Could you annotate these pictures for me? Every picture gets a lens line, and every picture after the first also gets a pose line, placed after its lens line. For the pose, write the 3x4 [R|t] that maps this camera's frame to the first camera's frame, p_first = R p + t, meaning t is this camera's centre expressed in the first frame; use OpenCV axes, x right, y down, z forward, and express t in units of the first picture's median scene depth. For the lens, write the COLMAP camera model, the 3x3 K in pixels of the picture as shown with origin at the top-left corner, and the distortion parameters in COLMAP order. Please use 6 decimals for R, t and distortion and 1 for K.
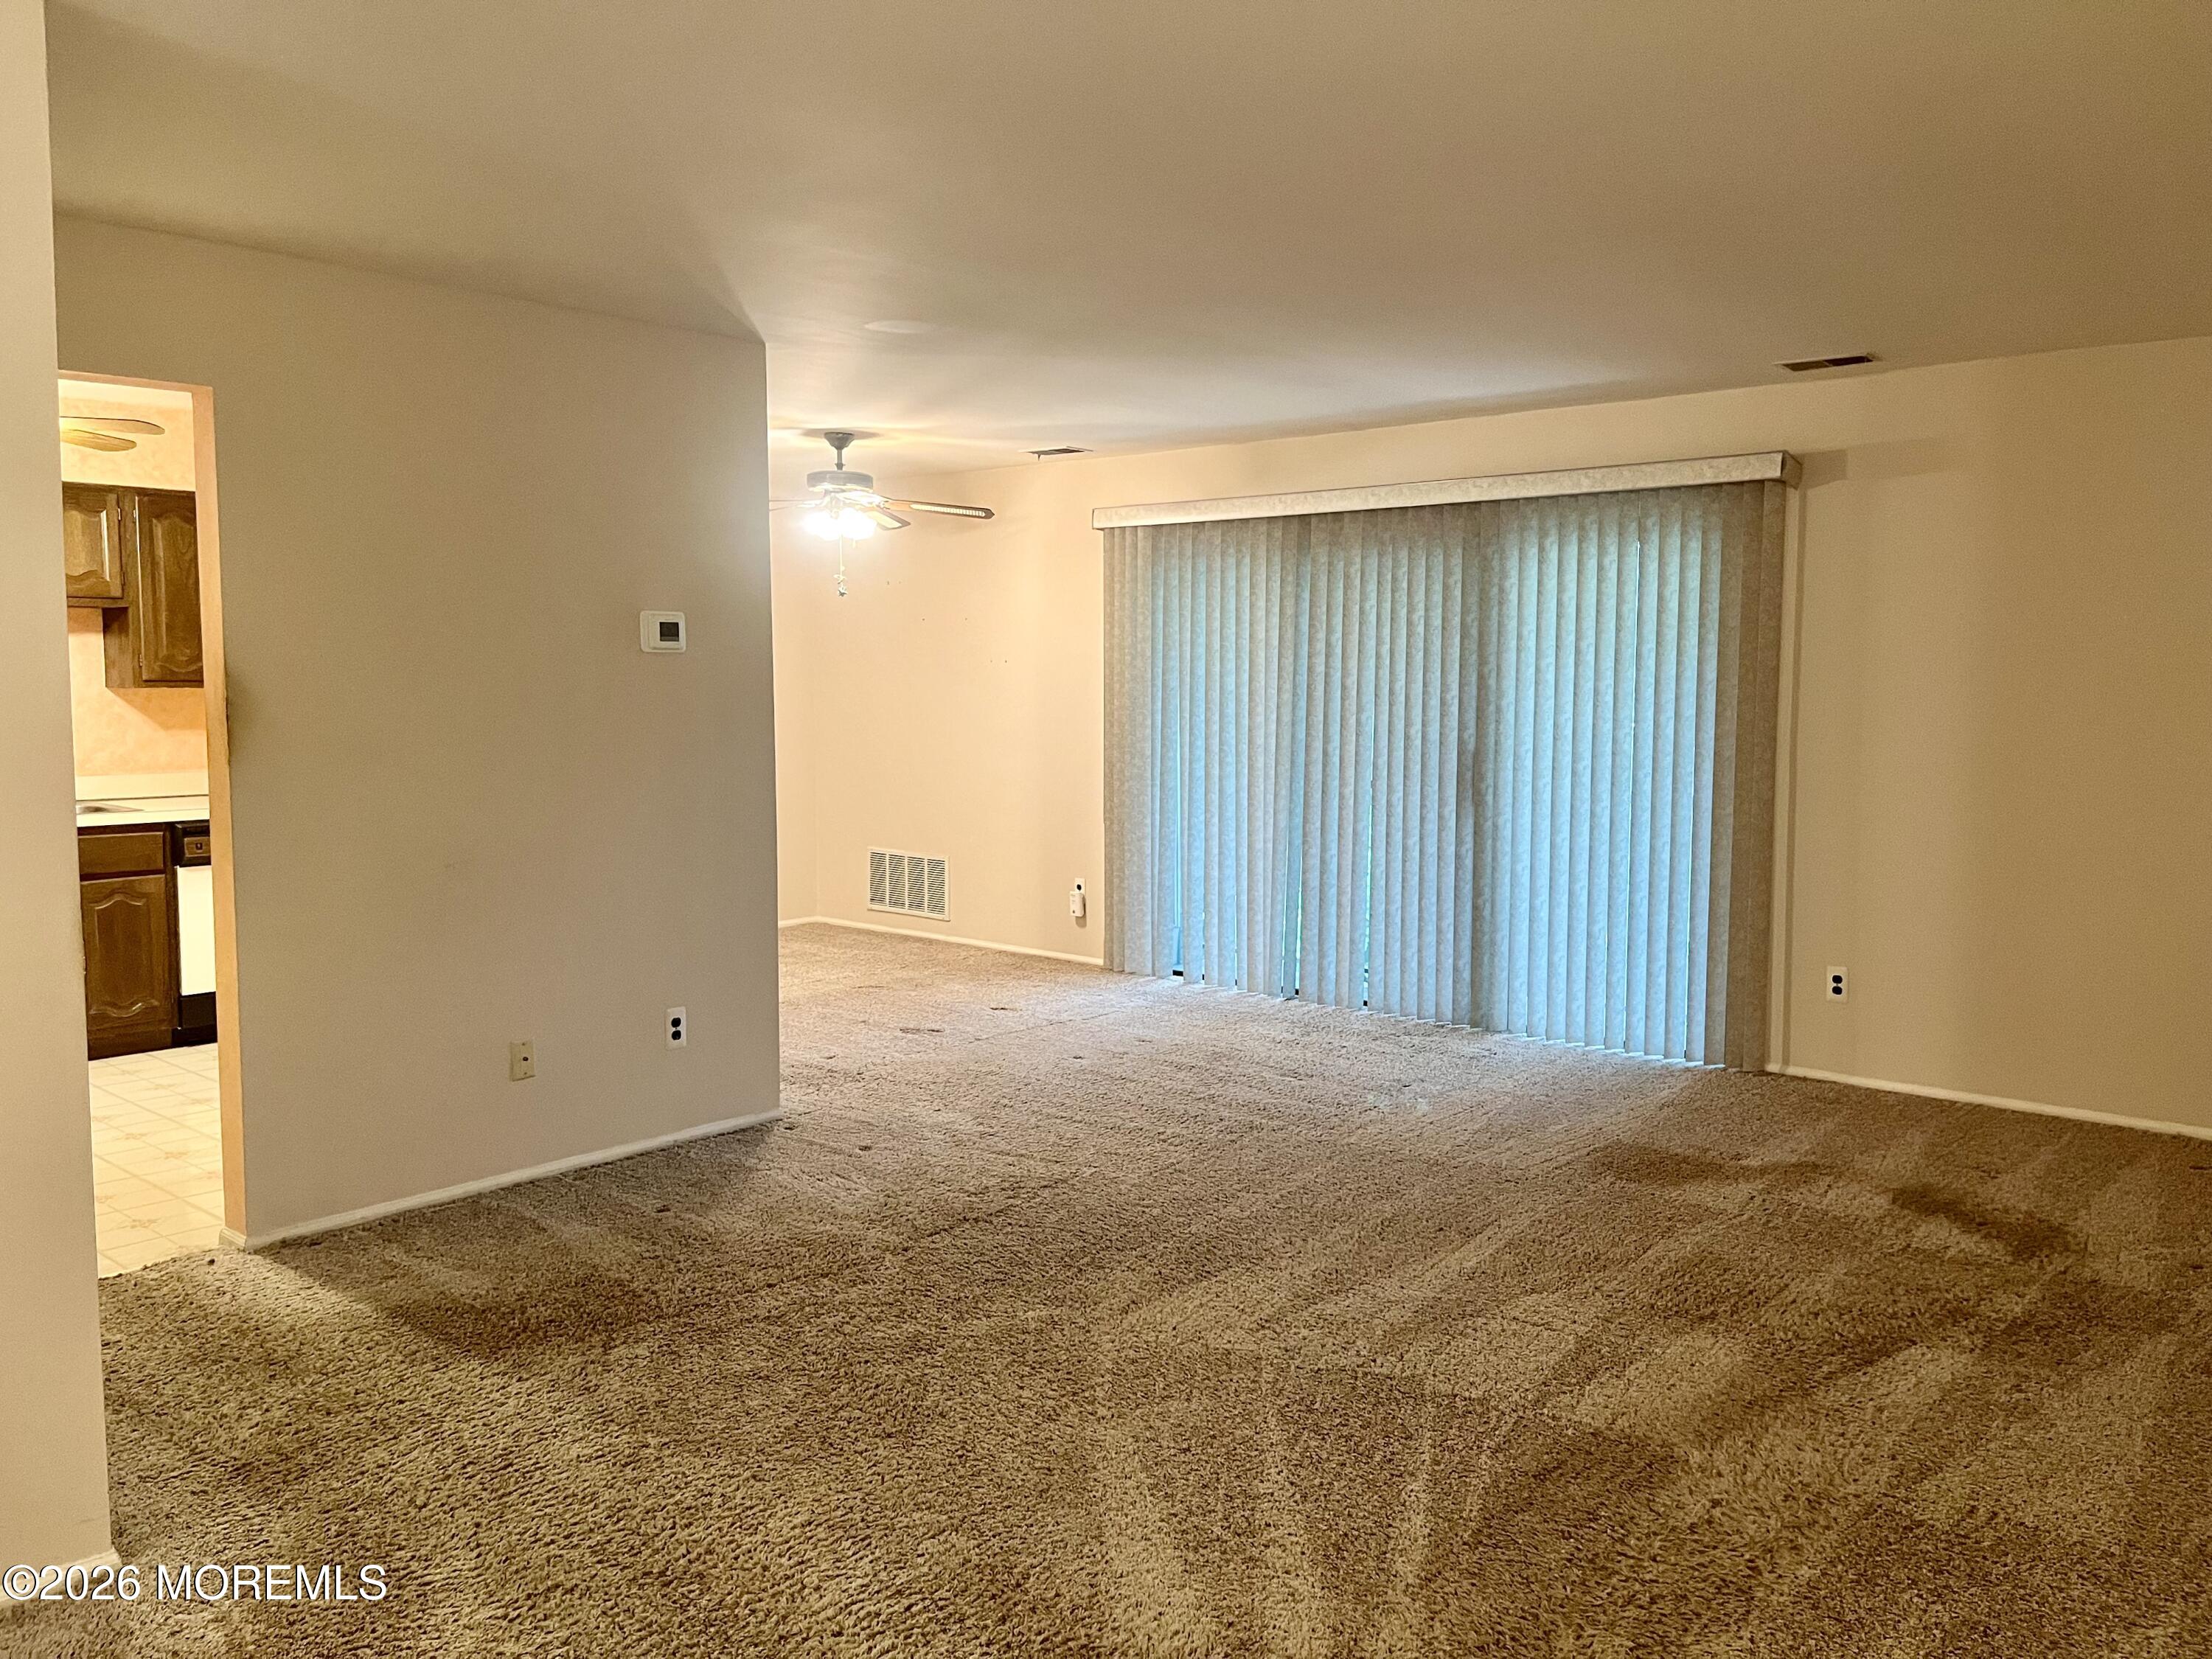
lens RADIAL K [[1672.0, 0, 1100.1], [0, 1672.0, 837.9], [0, 0, 1]] dist [0.034700, -0.014268]
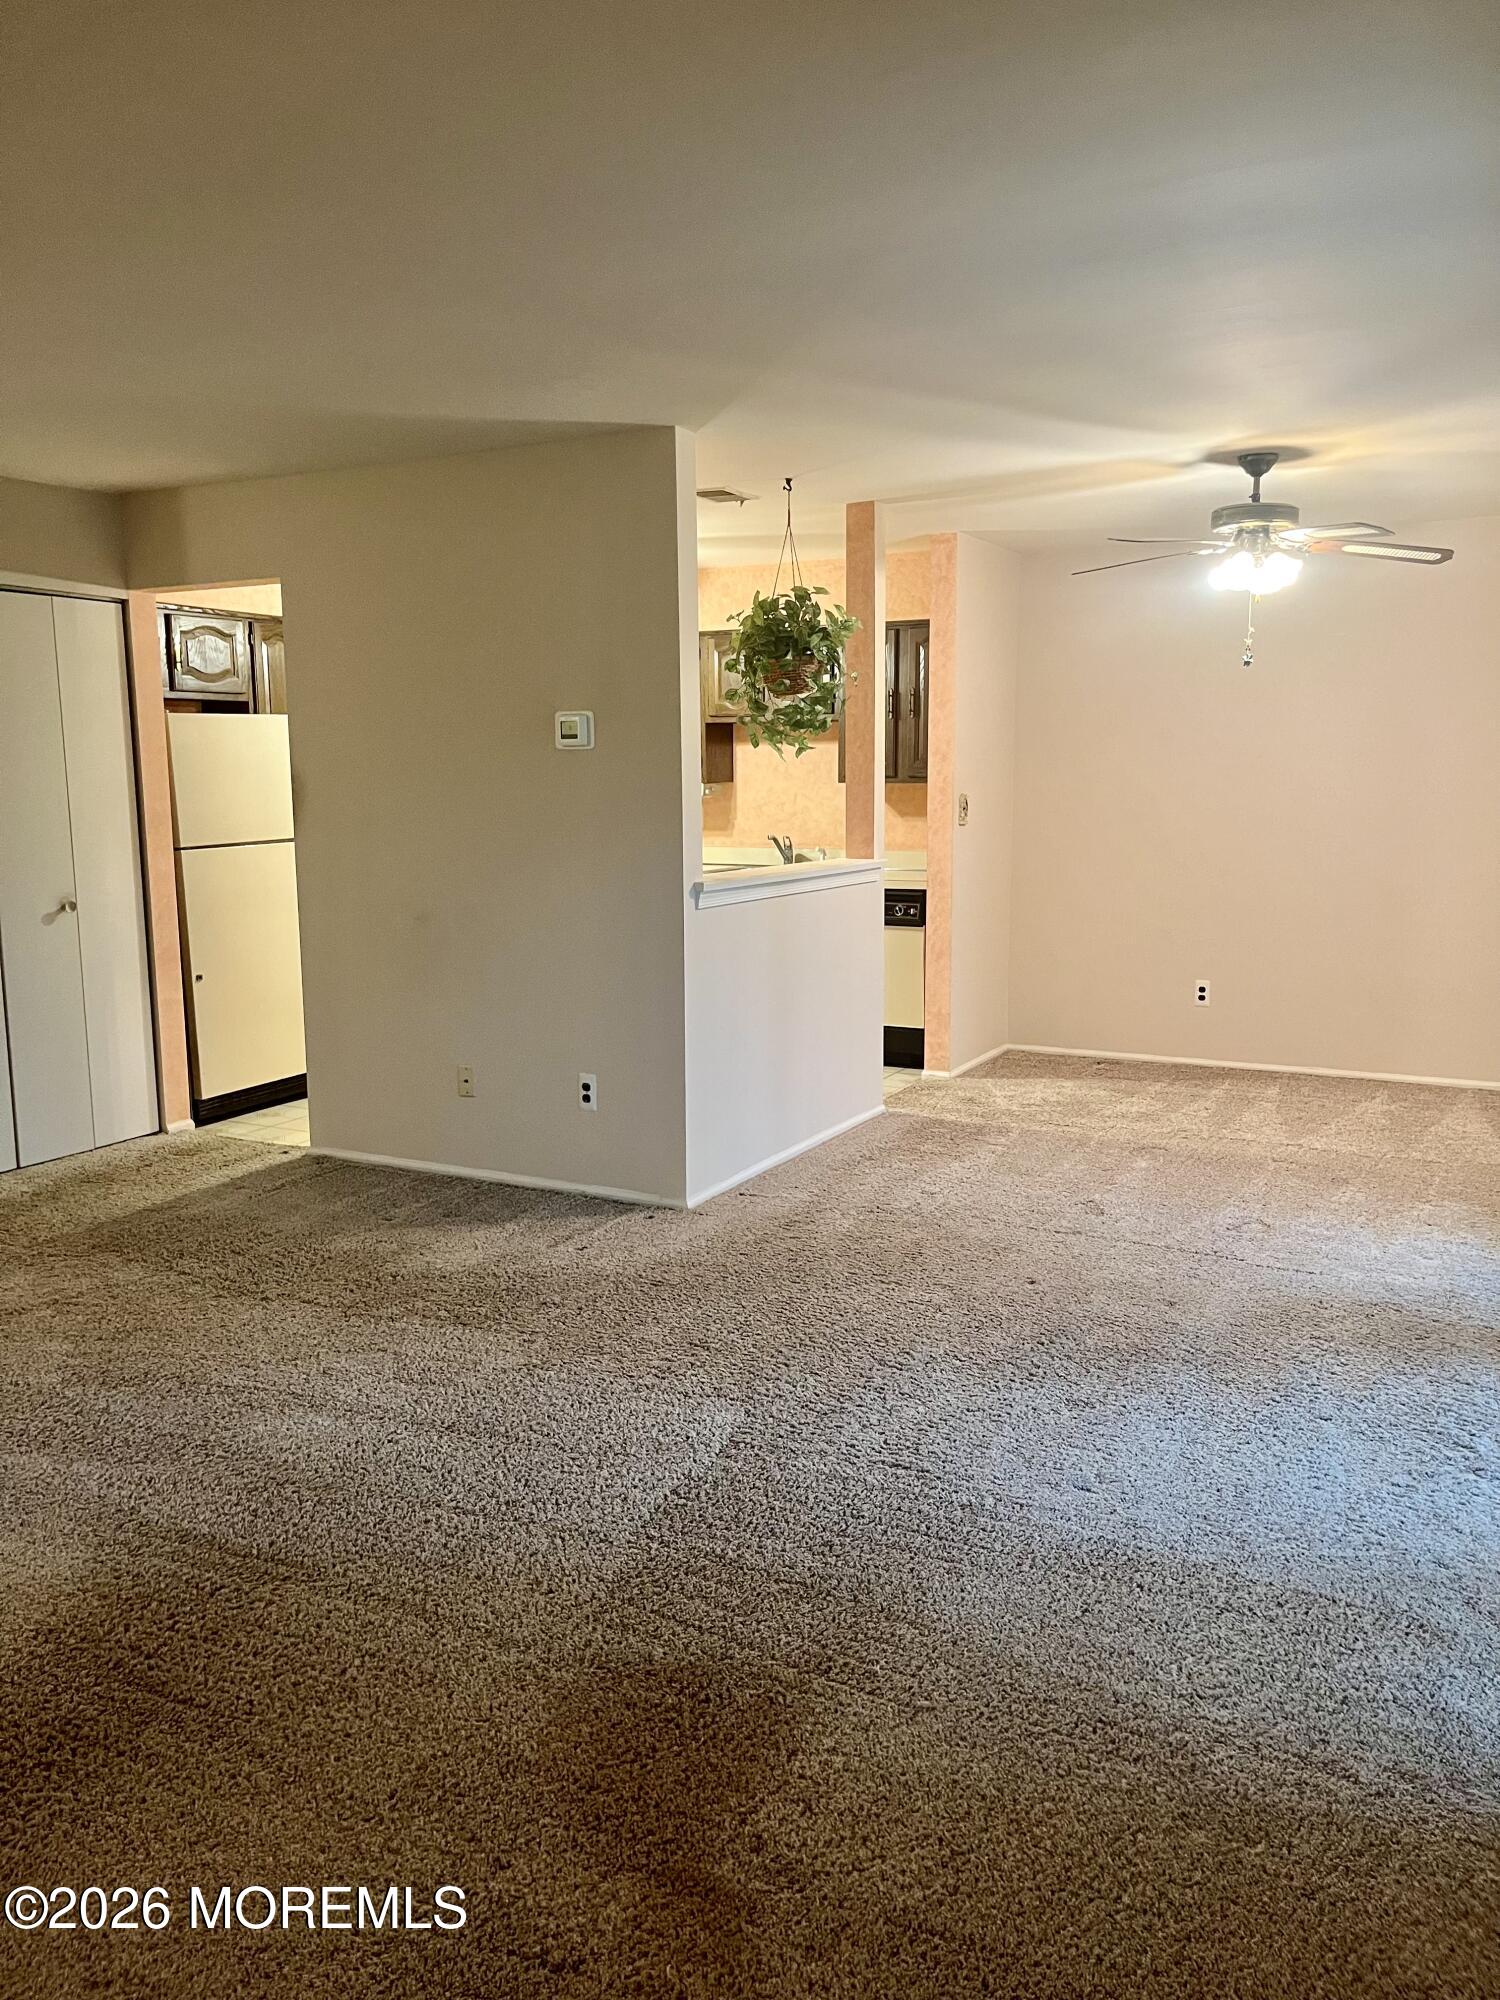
lens RADIAL K [[1511.8, 0, 752.5], [0, 1511.8, 986.5], [0, 0, 1]] dist [0.034700, -0.014268]
pose [[0.196000, 0.131389, -0.971762, 0.574351], [-0.086459, 0.989439, 0.116341, -0.063551], [0.976785, 0.061215, 0.205290, 0.710921]]
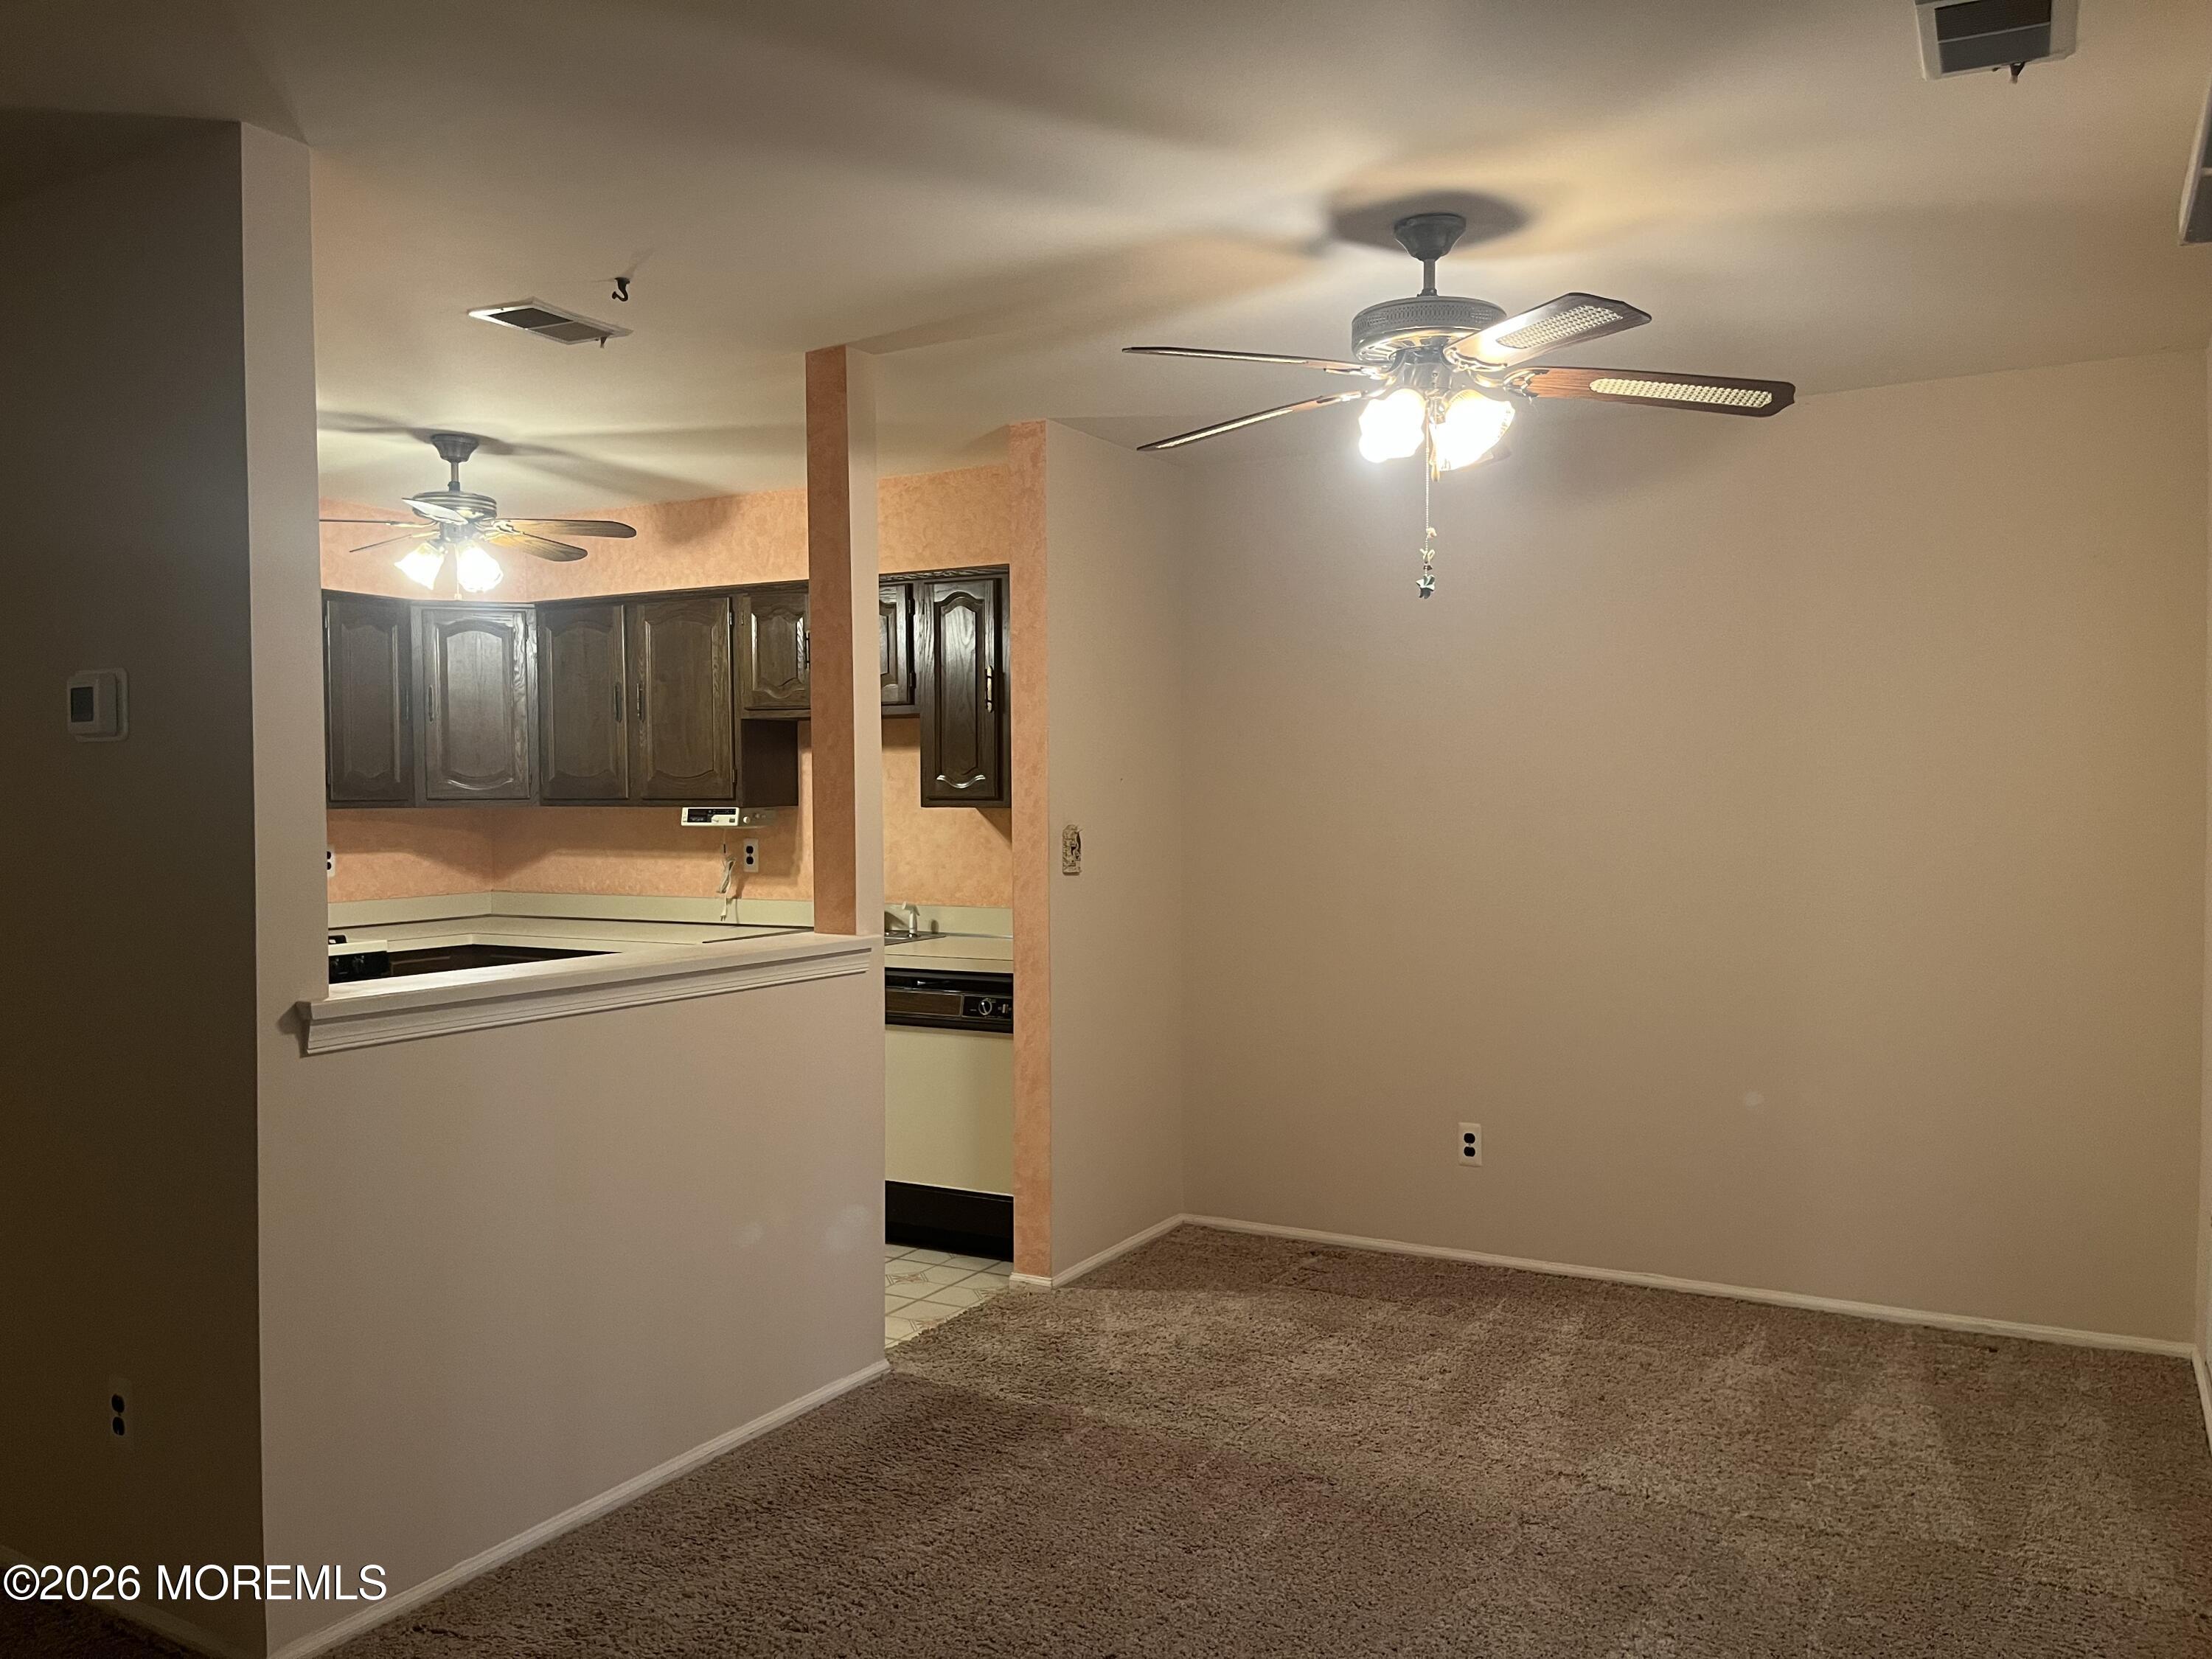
lens RADIAL K [[1672.0, 0, 1095.6], [0, 1672.0, 817.4], [0, 0, 1]] dist [0.034700, -0.014268]
pose [[0.171361, 0.006090, -0.985190, 0.279820], [-0.089270, 0.995963, -0.009371, -0.084336], [0.981156, 0.089554, 0.171212, 0.952438]]
